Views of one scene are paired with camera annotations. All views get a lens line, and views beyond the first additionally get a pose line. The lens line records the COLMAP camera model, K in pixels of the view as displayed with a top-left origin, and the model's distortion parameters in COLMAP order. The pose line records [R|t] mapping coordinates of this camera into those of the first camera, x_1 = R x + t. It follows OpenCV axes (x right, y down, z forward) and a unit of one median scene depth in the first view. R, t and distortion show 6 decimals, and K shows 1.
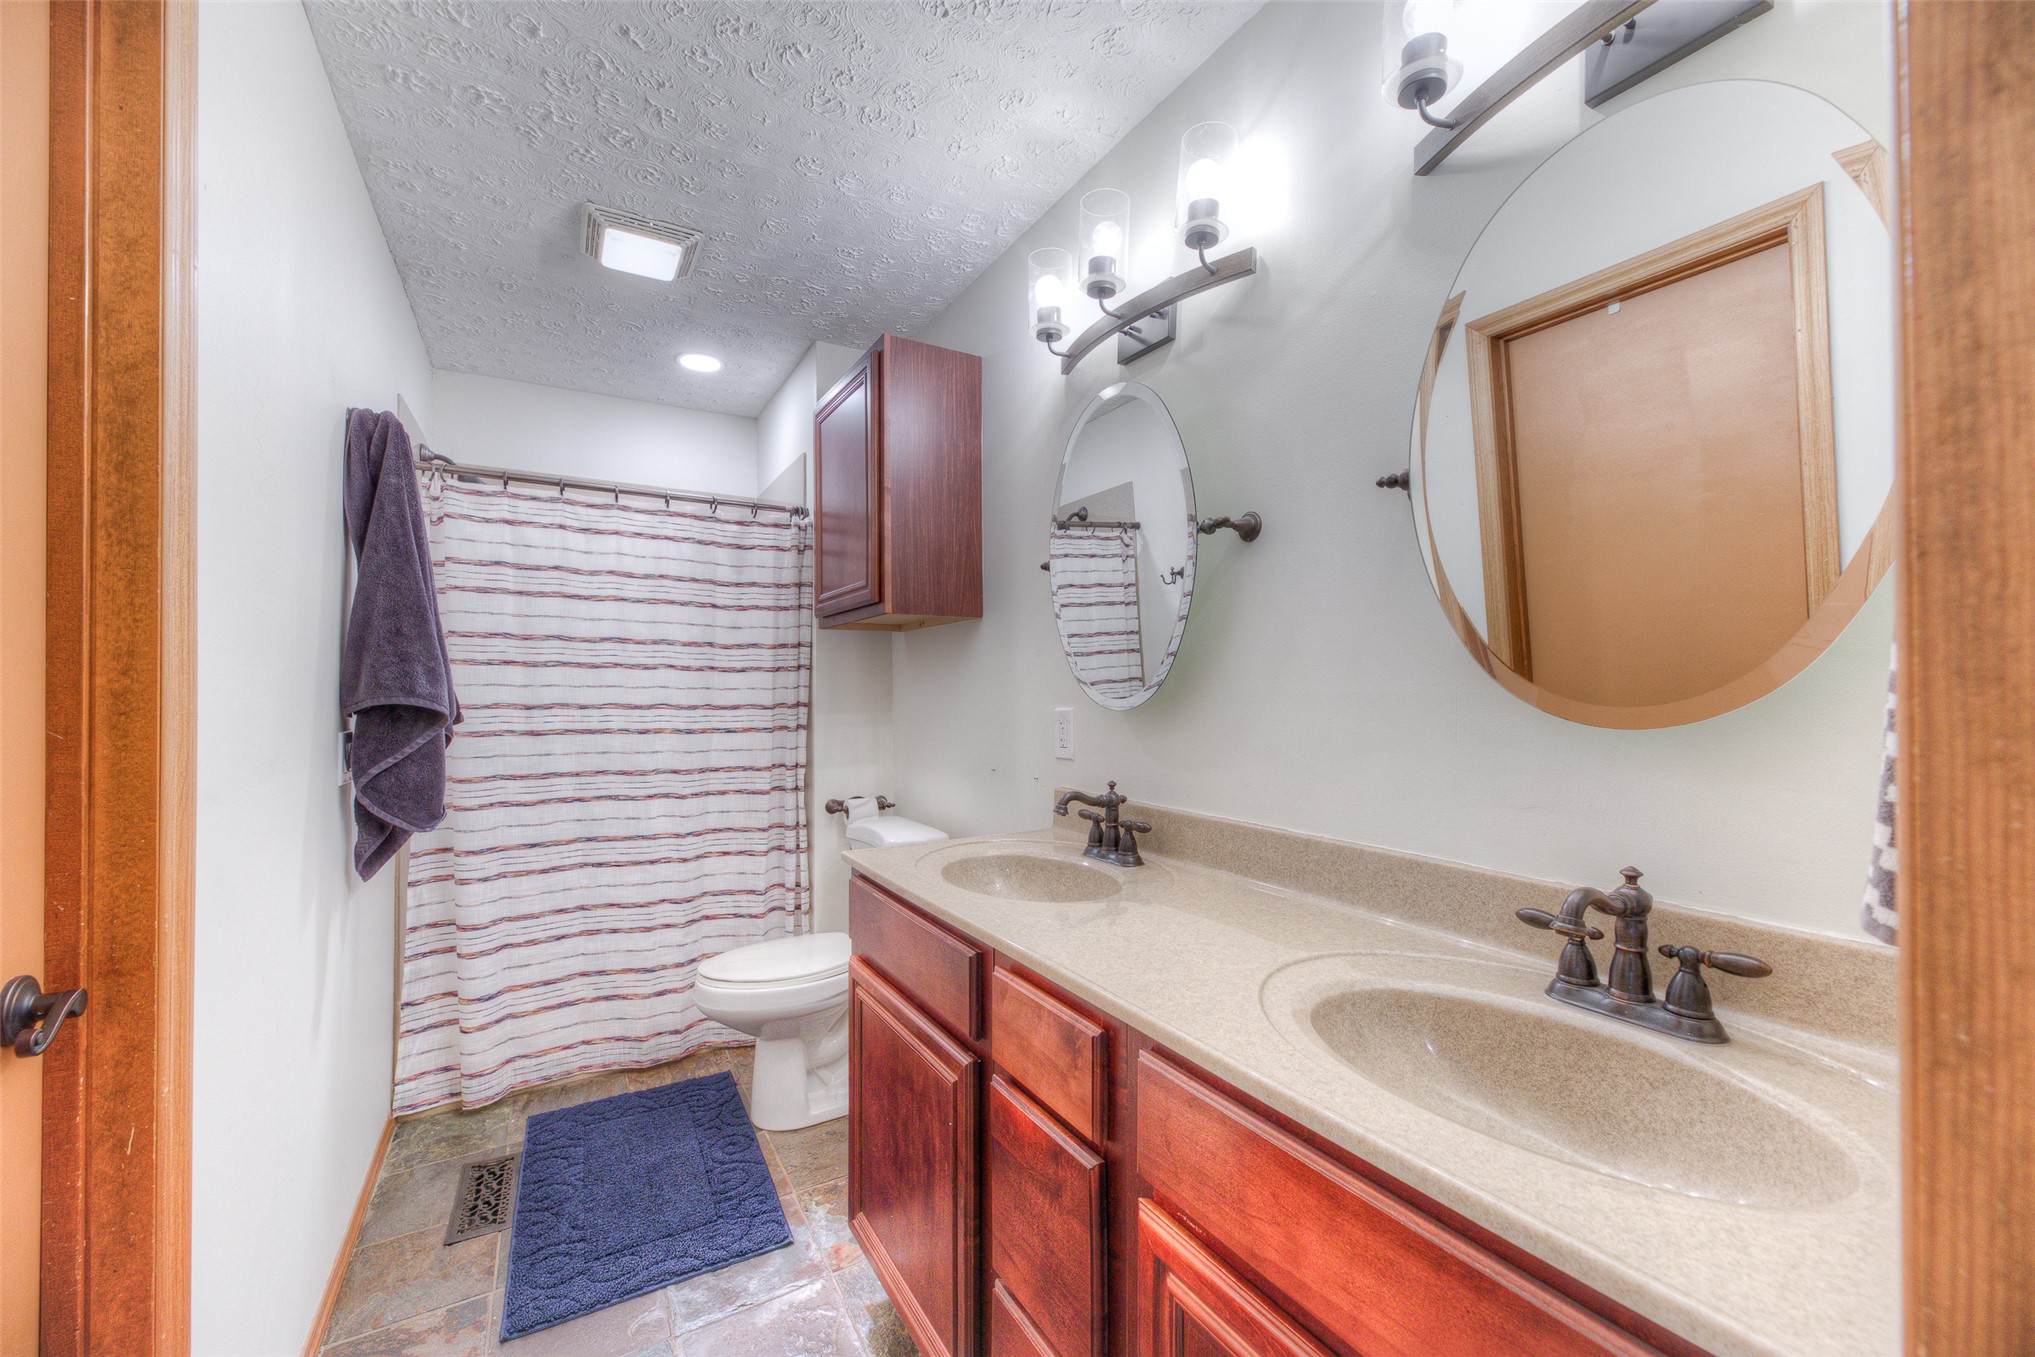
lens RADIAL K [[804.8, 0, 1013.6], [0, 804.8, 690.5], [0, 0, 1]] dist [0.006705, -0.000409]
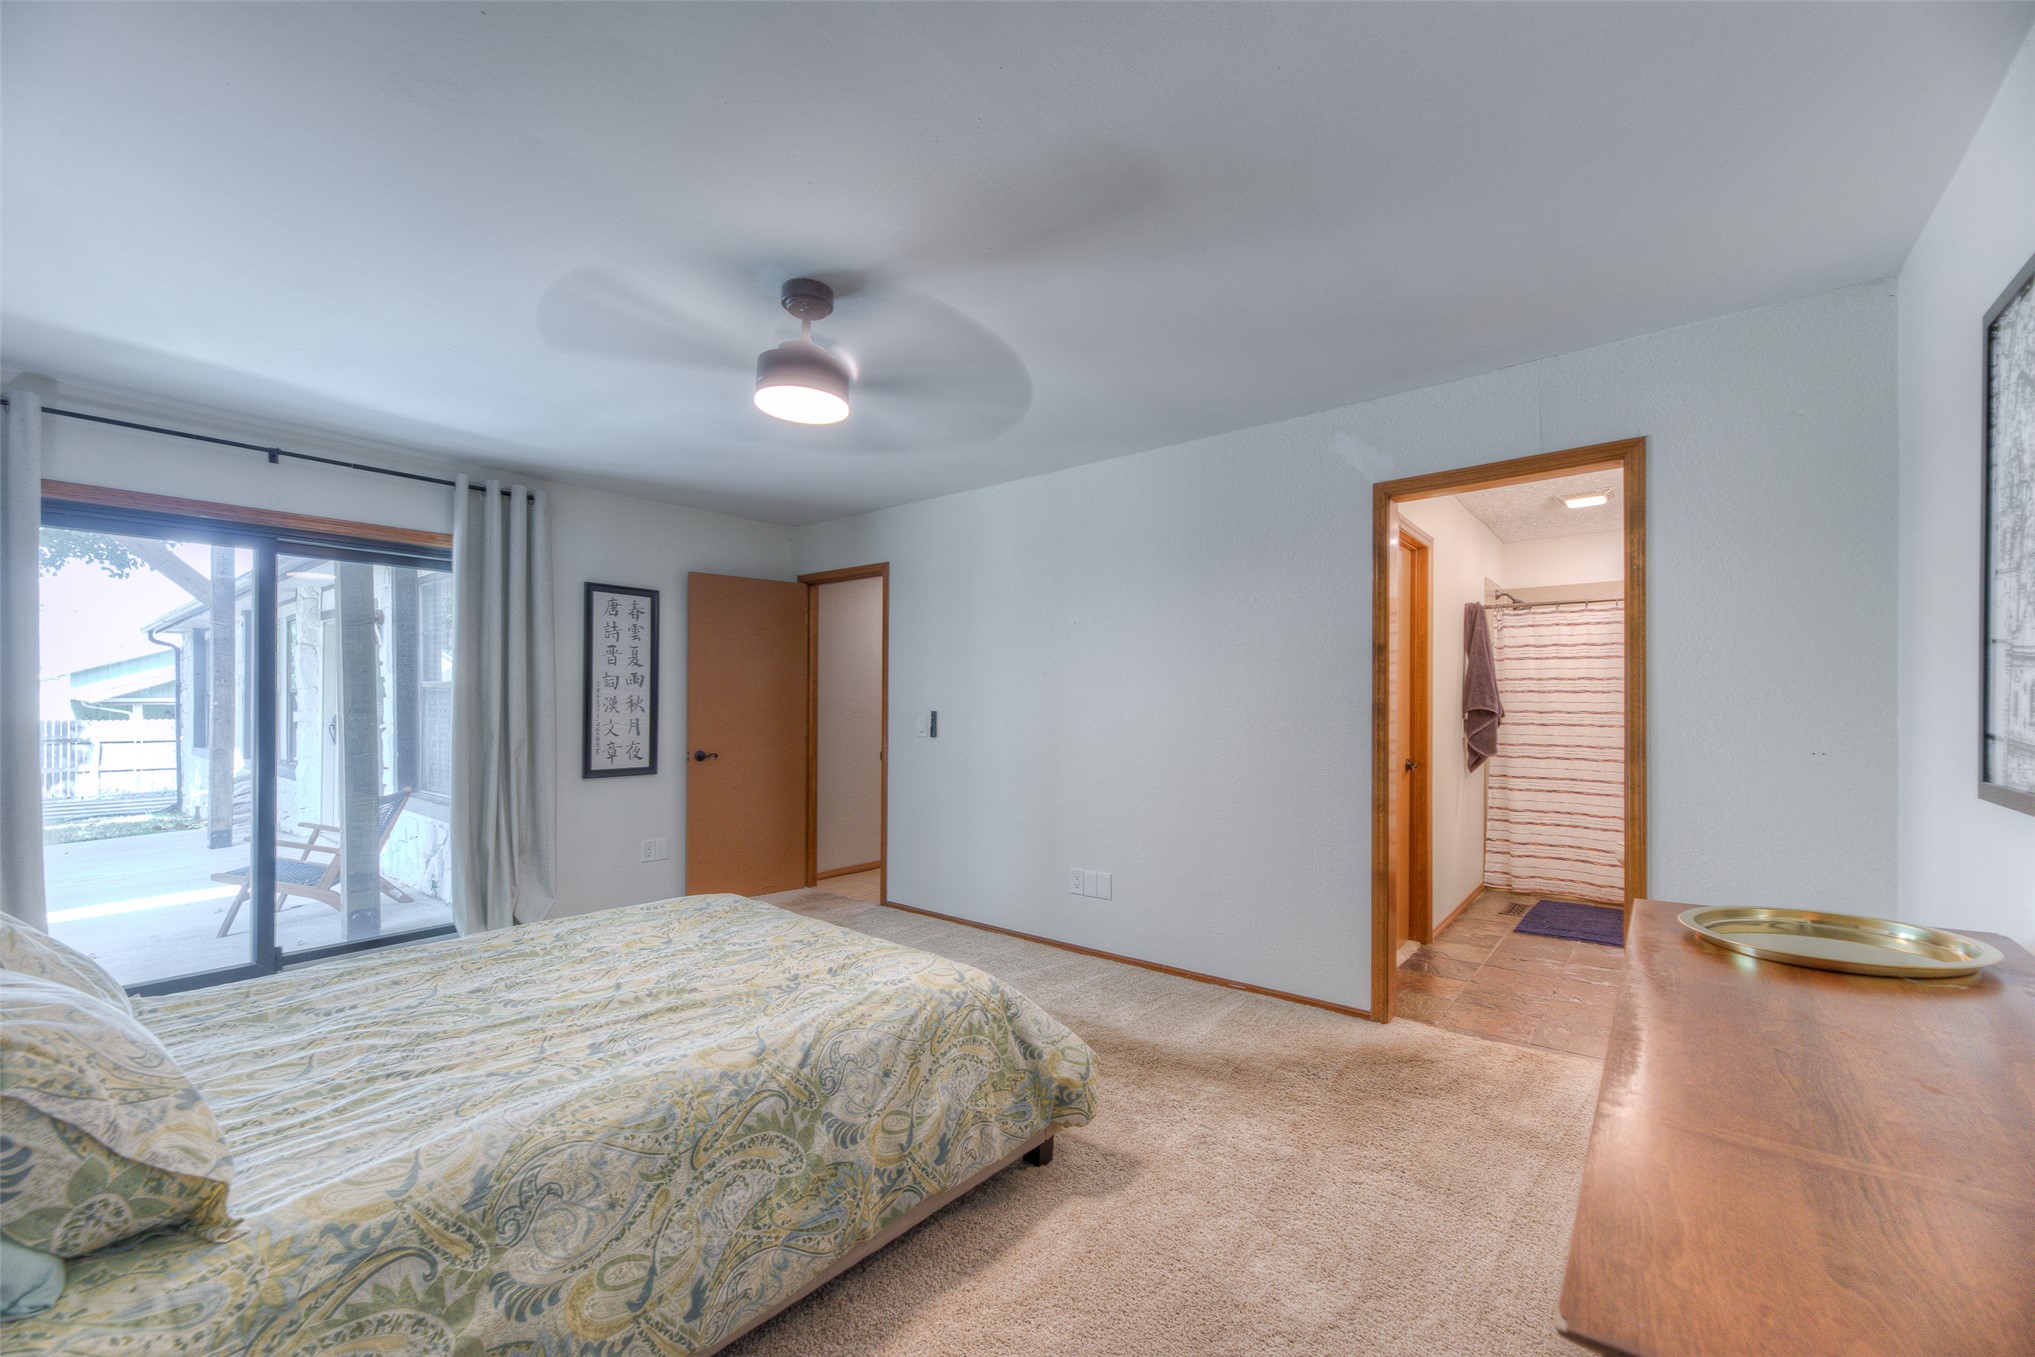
lens RADIAL K [[804.8, 0, 1013.6], [0, 804.8, 690.5], [0, 0, 1]] dist [0.006705, -0.000409]
pose [[0.355380, -0.011792, -0.934647, 0.904031], [-0.002813, 0.999902, -0.013685, -0.003375], [0.934718, 0.007493, 0.355312, -1.066699]]
